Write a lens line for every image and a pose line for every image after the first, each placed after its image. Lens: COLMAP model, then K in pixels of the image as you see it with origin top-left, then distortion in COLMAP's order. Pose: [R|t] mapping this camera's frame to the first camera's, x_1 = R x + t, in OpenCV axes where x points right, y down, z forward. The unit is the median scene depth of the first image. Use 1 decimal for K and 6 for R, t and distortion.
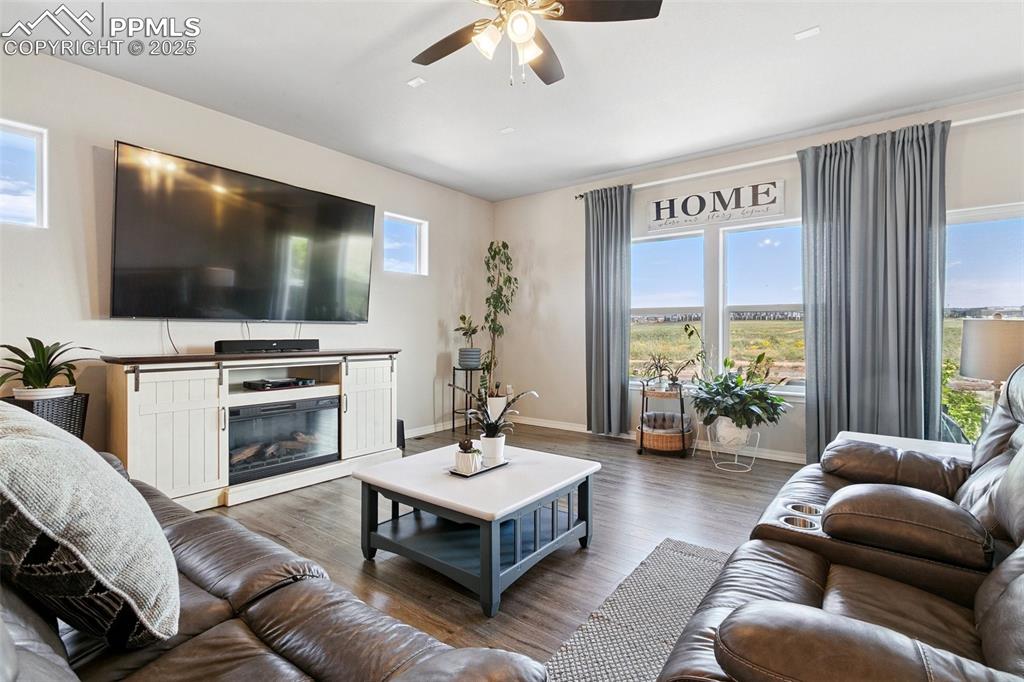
lens RADIAL K [[486.6, 0, 509.9], [0, 486.6, 341.3], [0, 0, 1]] dist [0.000025, 0.001677]
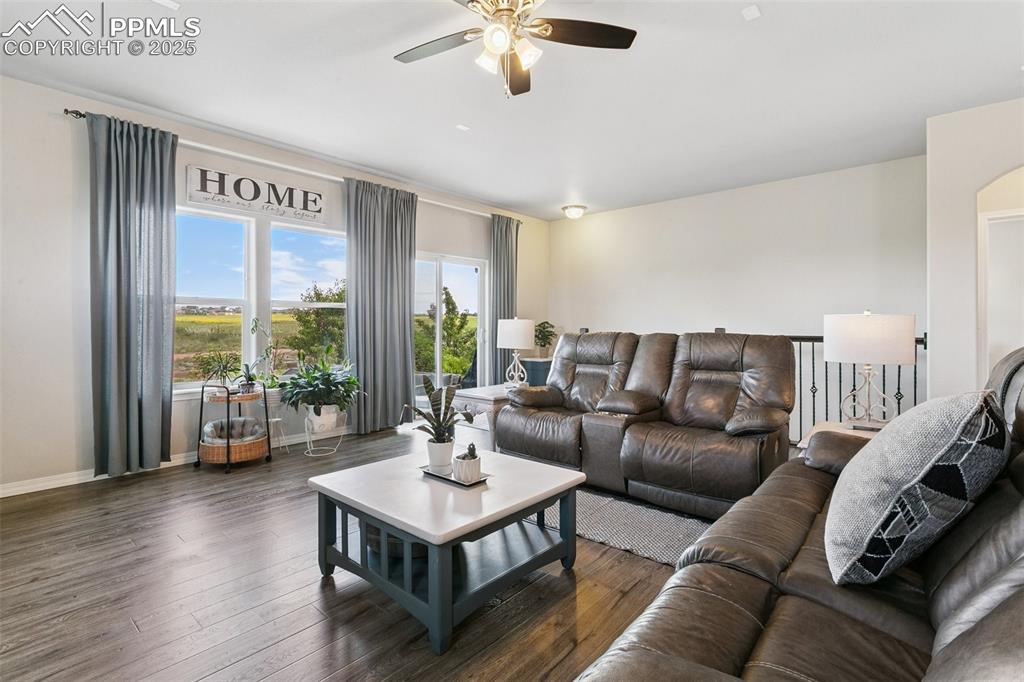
lens RADIAL K [[486.6, 0, 514.1], [0, 486.6, 341.6], [0, 0, 1]] dist [0.000025, 0.001677]
pose [[0.057959, -0.034729, 0.997715, -0.542296], [0.014029, 0.999324, 0.033970, -0.015675], [-0.998220, 0.012028, 0.058407, 0.460086]]
